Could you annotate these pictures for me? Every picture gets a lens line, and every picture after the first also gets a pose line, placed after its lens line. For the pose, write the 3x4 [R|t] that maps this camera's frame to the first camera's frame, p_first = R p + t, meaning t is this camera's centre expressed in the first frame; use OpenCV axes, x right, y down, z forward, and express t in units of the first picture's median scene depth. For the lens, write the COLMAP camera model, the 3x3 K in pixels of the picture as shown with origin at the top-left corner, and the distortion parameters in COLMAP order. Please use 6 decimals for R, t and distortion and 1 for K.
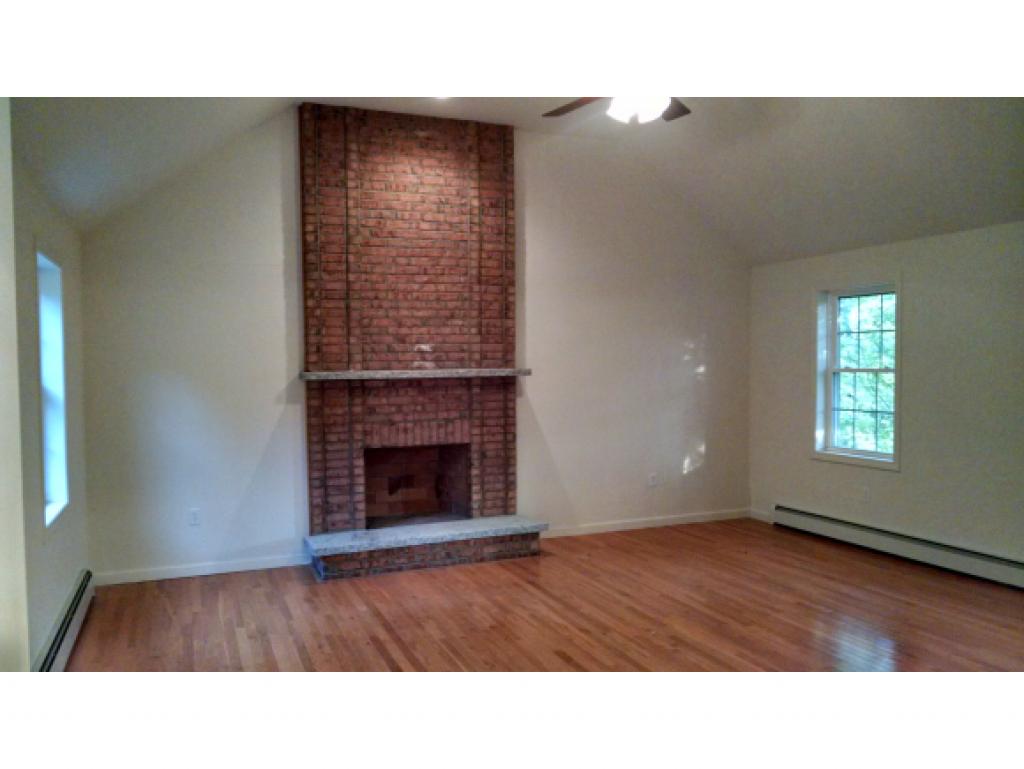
lens RADIAL K [[763.9, 0, 519.3], [0, 763.9, 380.9], [0, 0, 1]] dist [-0.040172, -0.004652]
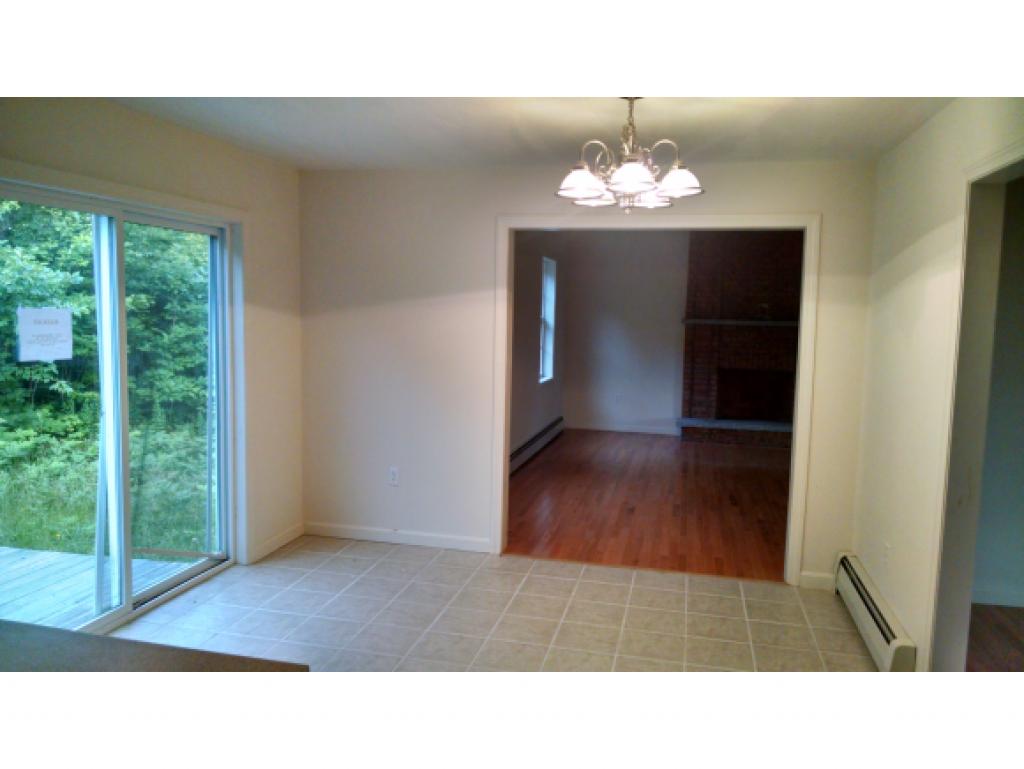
lens RADIAL K [[763.9, 0, 512.6], [0, 763.9, 384.6], [0, 0, 1]] dist [-0.040172, -0.004652]
pose [[0.796399, 0.088147, -0.598313, 0.409391], [-0.048853, 0.995465, 0.081630, 0.013802], [0.602795, -0.035781, 0.797093, -0.525840]]
